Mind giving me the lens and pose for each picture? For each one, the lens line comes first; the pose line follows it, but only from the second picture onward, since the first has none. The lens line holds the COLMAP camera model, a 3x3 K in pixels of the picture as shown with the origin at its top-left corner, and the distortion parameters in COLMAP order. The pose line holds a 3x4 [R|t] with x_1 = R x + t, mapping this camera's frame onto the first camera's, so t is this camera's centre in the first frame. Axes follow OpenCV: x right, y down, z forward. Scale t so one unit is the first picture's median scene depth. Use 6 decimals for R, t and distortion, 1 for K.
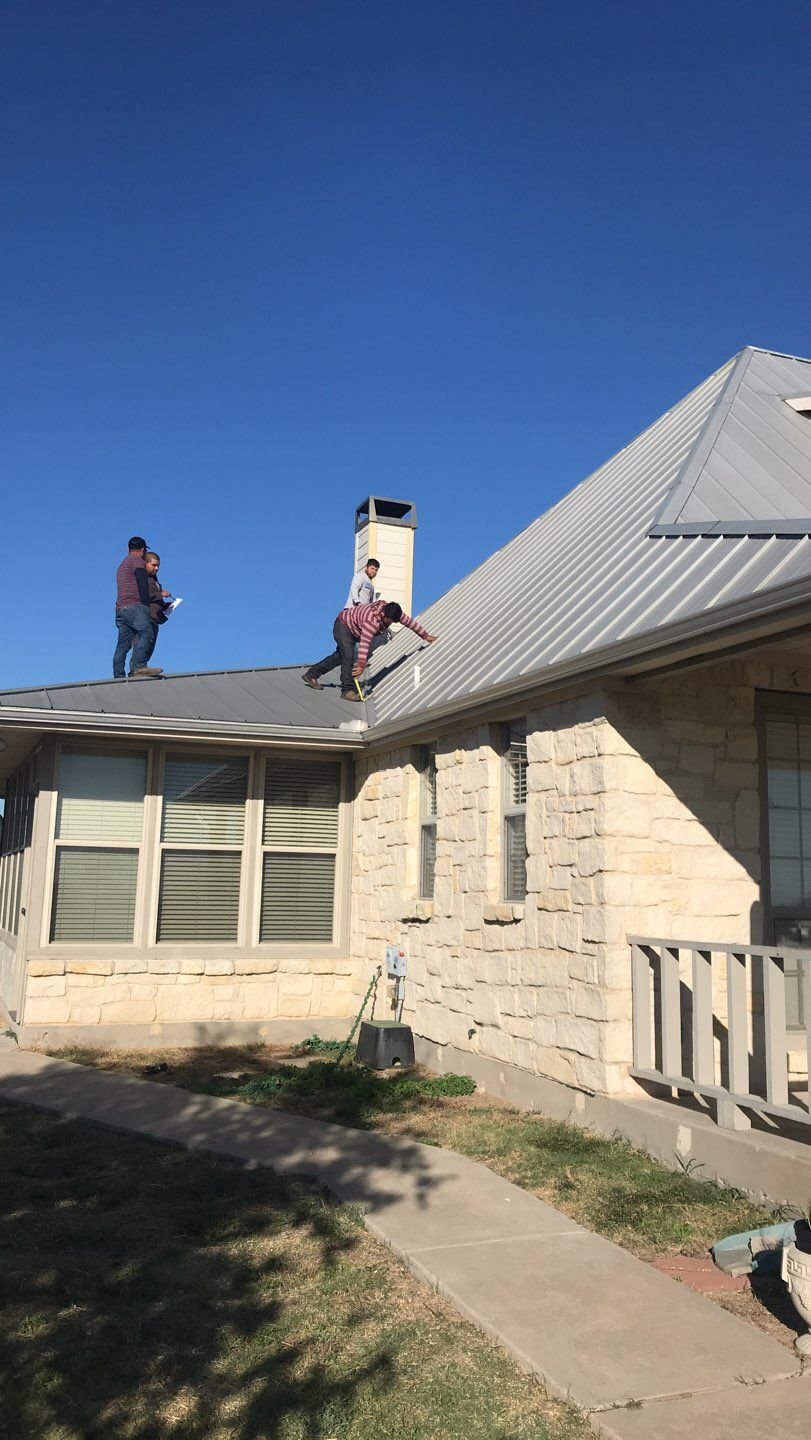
lens RADIAL K [[1165.1, 0, 403.2], [0, 1165.1, 675.3], [0, 0, 1]] dist [0.063136, -0.005921]
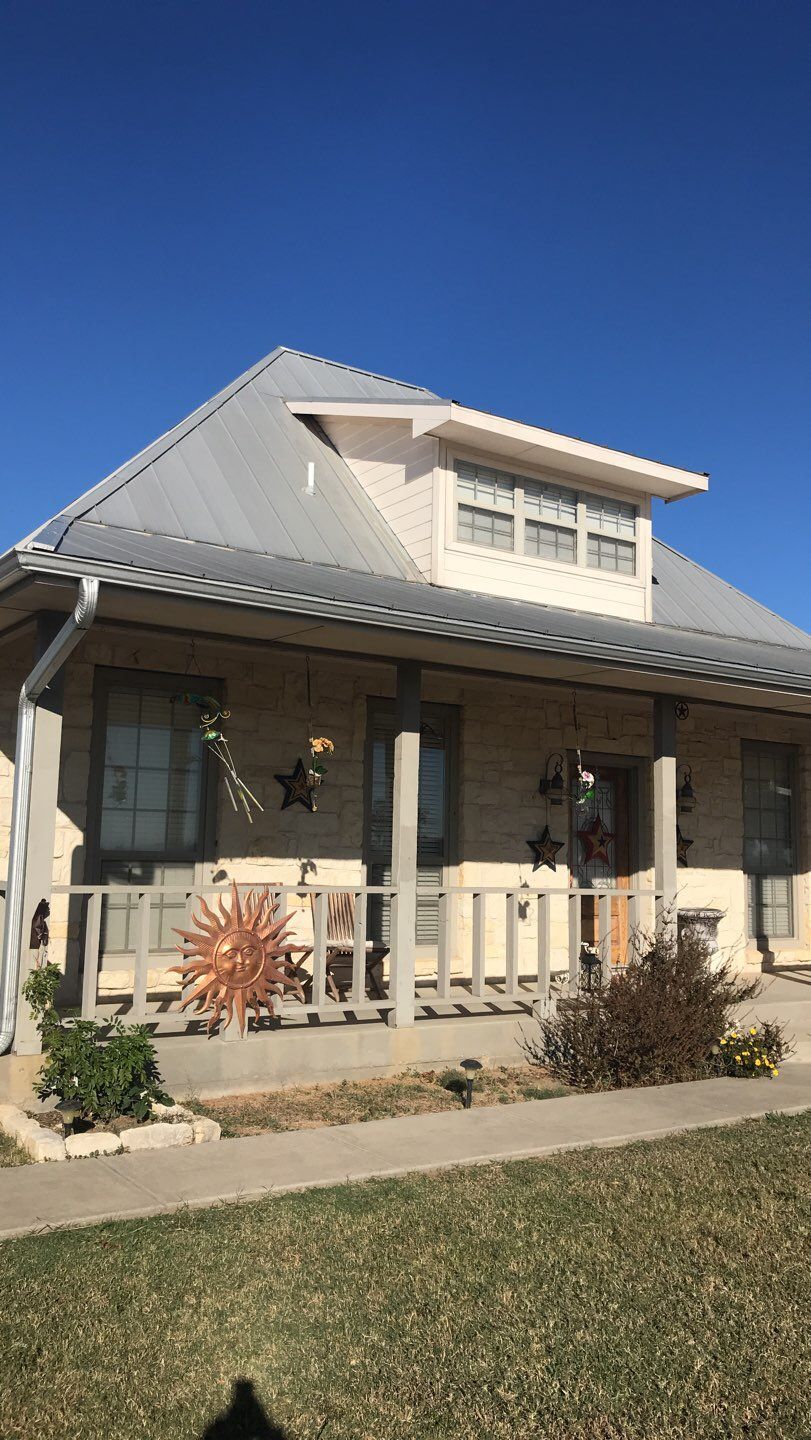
lens RADIAL K [[1165.1, 0, 403.2], [0, 1165.1, 675.3], [0, 0, 1]] dist [0.063136, -0.005921]
pose [[0.982412, 0.030112, 0.184282, 0.383540], [-0.036782, 0.998782, 0.032883, -0.027723], [-0.183067, -0.039083, 0.982323, -0.200338]]
